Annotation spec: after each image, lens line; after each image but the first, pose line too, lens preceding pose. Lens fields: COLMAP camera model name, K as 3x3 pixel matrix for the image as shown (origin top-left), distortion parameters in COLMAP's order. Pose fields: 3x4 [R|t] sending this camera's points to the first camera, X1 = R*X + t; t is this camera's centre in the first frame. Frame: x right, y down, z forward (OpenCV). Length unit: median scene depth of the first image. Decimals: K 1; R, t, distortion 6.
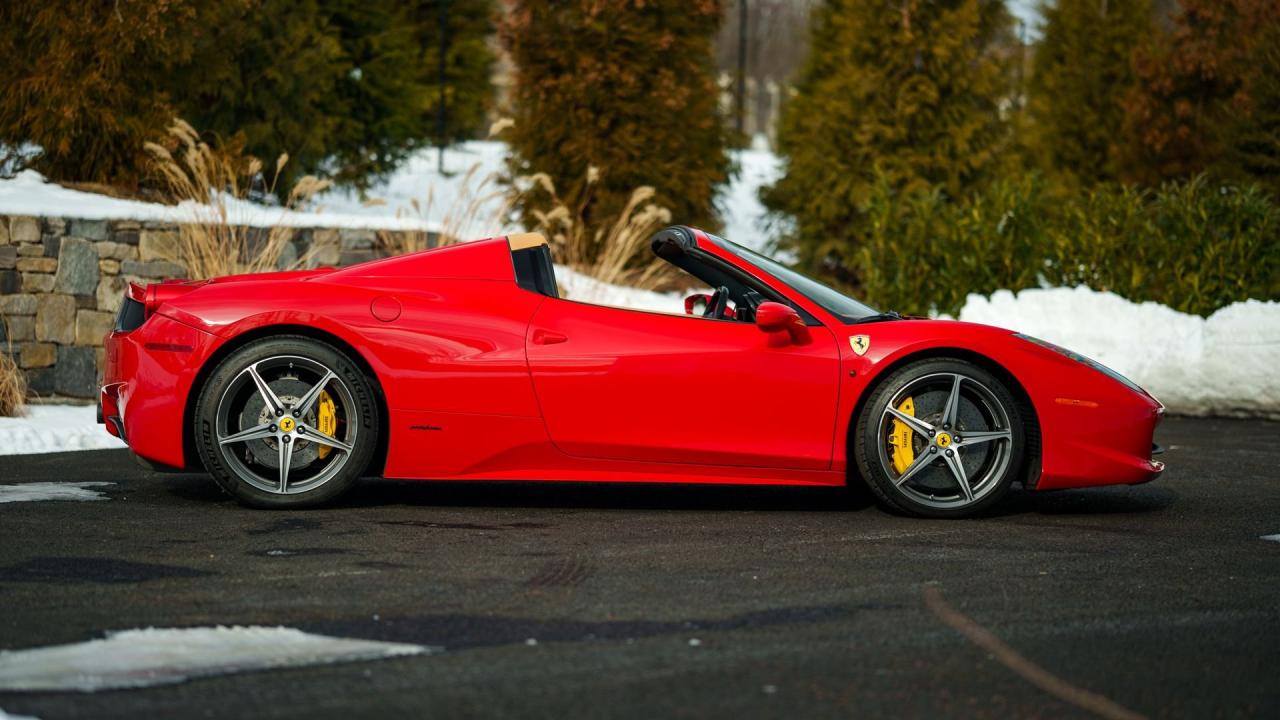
lens RADIAL K [[3262.9, 0, 620.7], [0, 3262.9, 363.5], [0, 0, 1]] dist [0.754714, 0.562315]
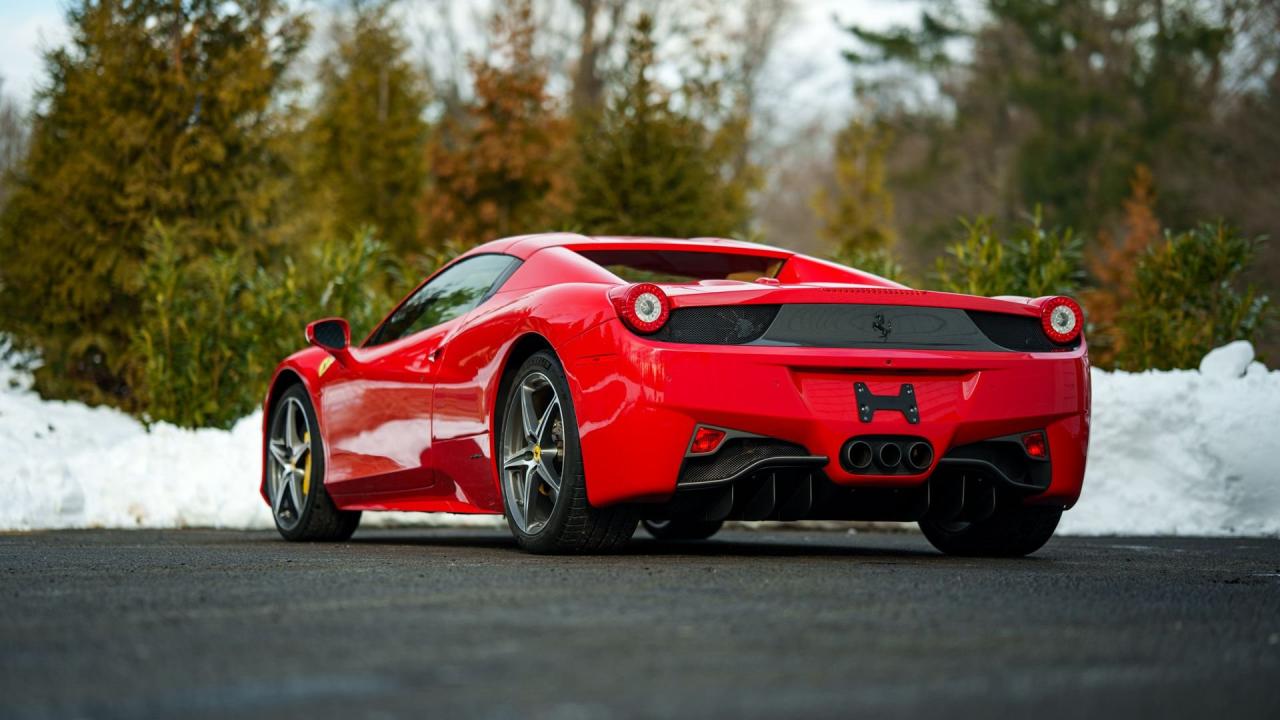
lens RADIAL K [[3262.9, 0, 620.7], [0, 3262.9, 363.5], [0, 0, 1]] dist [0.754714, 0.562315]
pose [[0.970411, -0.003740, 0.241428, -0.003146], [0.020366, 0.997585, -0.066407, 0.023765], [-0.240597, 0.069359, 0.968144, 0.216538]]
